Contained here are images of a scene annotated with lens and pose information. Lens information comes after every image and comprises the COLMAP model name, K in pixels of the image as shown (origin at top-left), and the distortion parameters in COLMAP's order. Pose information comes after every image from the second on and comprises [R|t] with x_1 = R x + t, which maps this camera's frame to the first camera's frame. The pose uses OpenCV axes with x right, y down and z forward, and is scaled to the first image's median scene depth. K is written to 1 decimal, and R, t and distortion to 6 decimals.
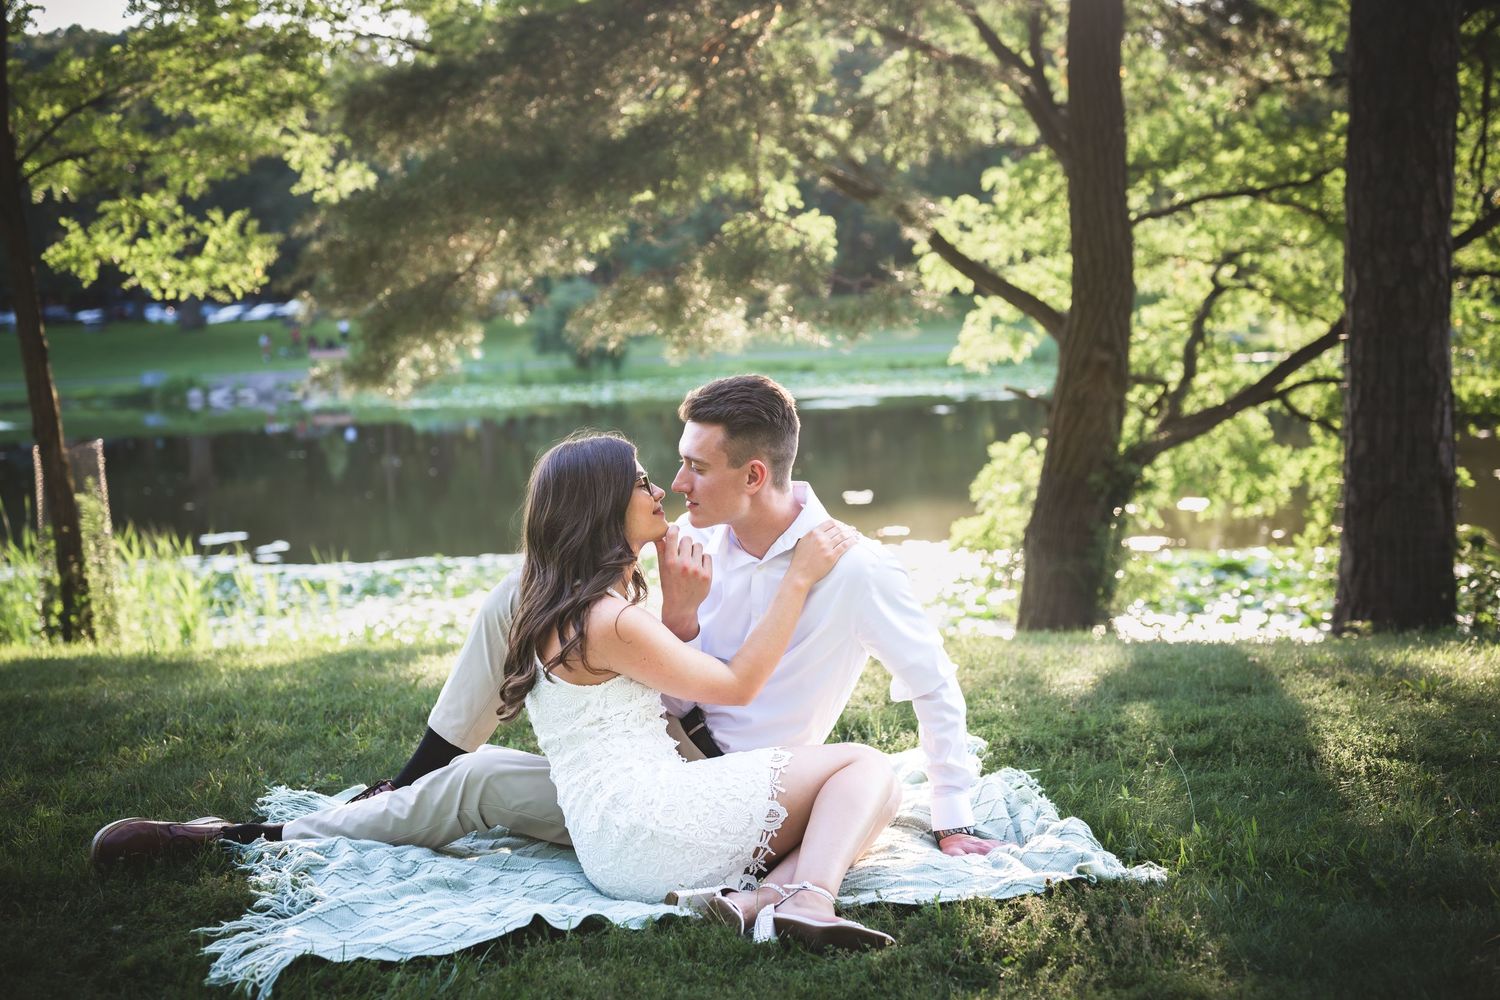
lens RADIAL K [[2225.3, 0, 726.6], [0, 2225.3, 468.5], [0, 0, 1]] dist [0.010633, -0.045983]
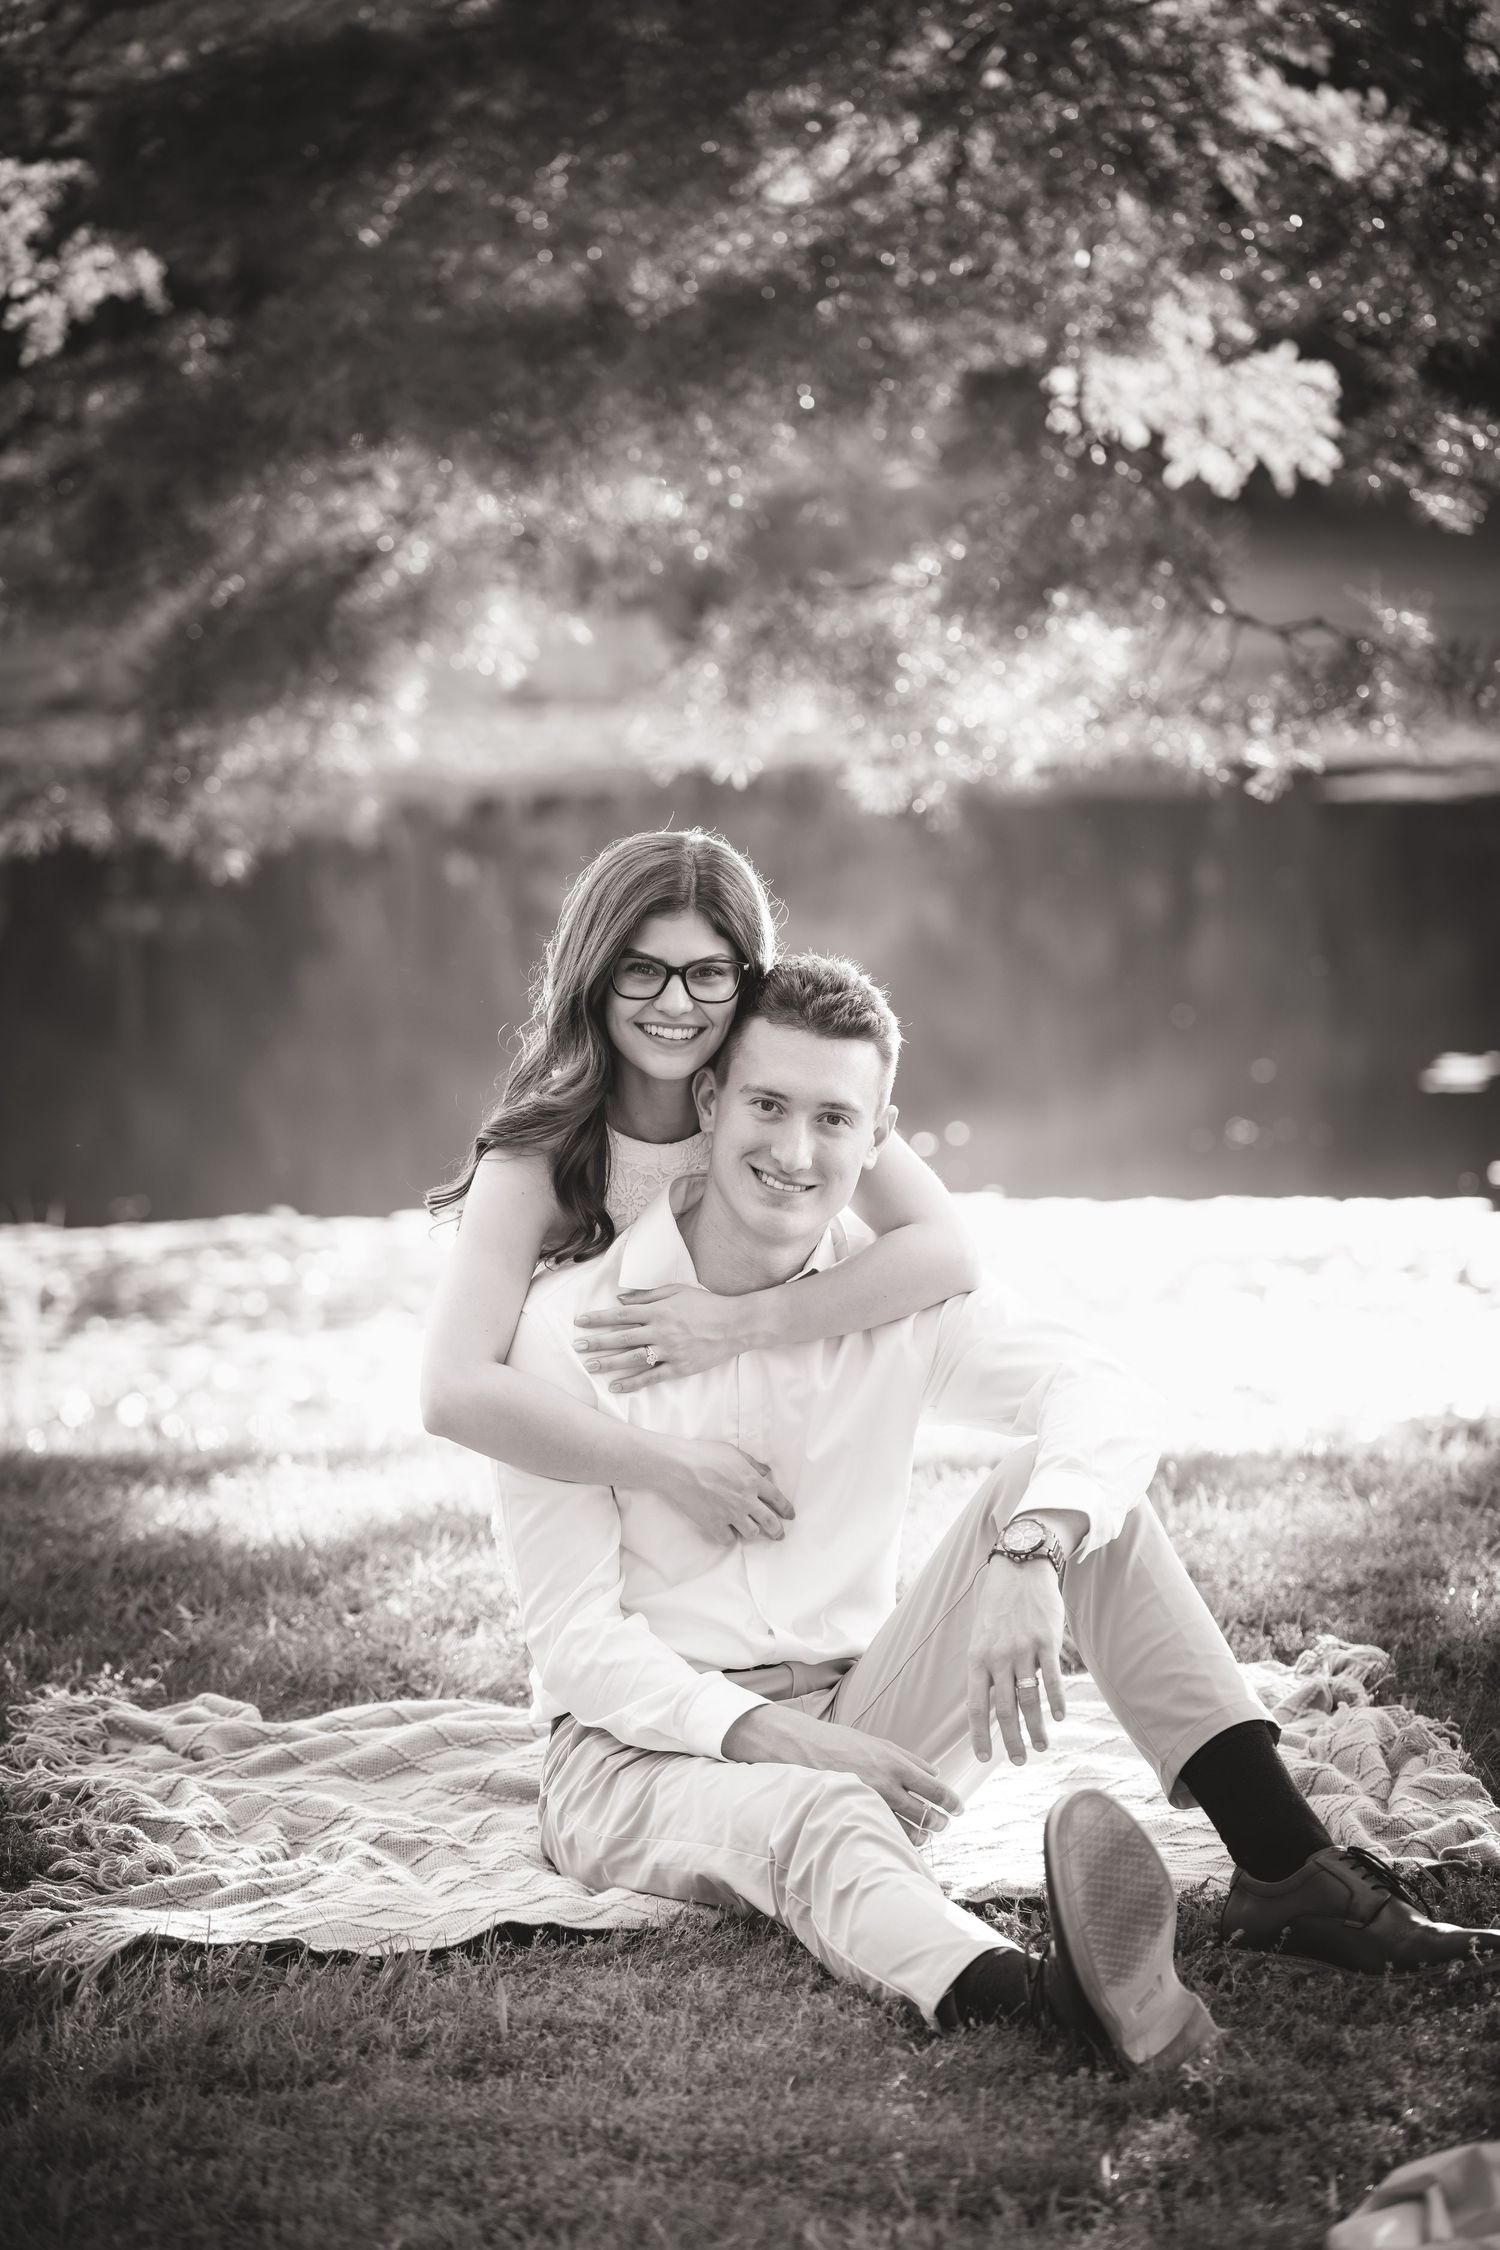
lens RADIAL K [[6712.8, 0, 750.0], [0, 6712.8, 1125.0], [0, 0, 1]] dist [-0.030587, 0.411479]
pose [[0.998179, 0.023555, -0.055531, 0.020898], [-0.022068, 0.999385, 0.027237, -0.016428], [0.056139, -0.025961, 0.998085, -0.233206]]
